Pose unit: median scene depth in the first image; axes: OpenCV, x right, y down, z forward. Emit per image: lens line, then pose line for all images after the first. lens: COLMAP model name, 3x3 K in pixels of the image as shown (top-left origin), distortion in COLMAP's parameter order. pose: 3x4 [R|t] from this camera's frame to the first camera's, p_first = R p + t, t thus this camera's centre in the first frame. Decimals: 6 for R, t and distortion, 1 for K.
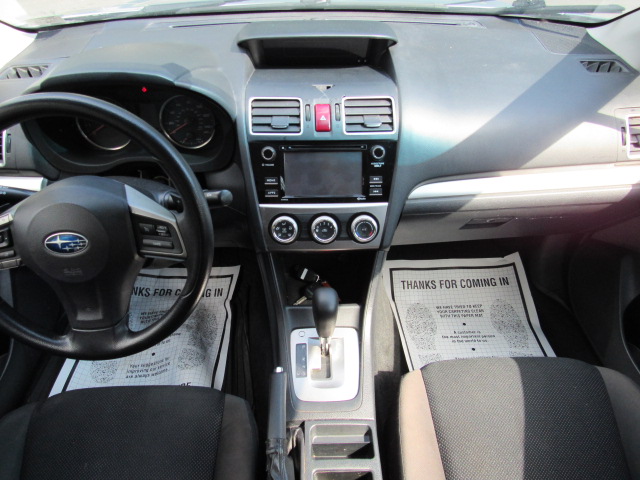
lens RADIAL K [[460.4, 0, 320.0], [0, 460.4, 240.0], [0, 0, 1]] dist [-0.028331, -0.001254]
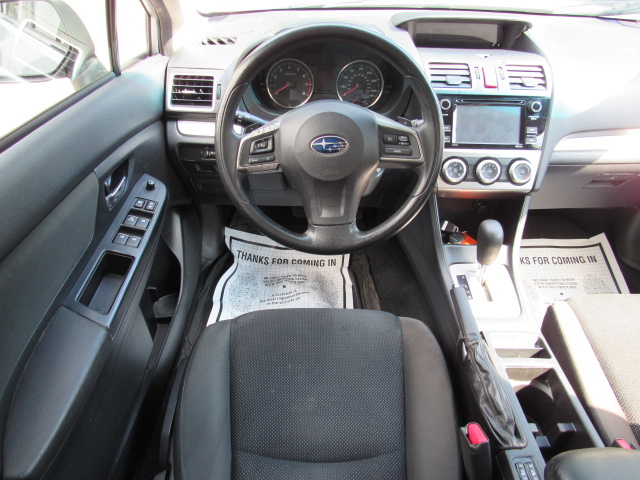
lens RADIAL K [[460.4, 0, 320.0], [0, 460.4, 240.0], [0, 0, 1]] dist [-0.028331, -0.001254]
pose [[0.999740, 0.022751, -0.001542, -0.413042], [-0.022796, 0.995594, -0.090952, 0.267065], [-0.000534, 0.090963, 0.995854, -0.141954]]
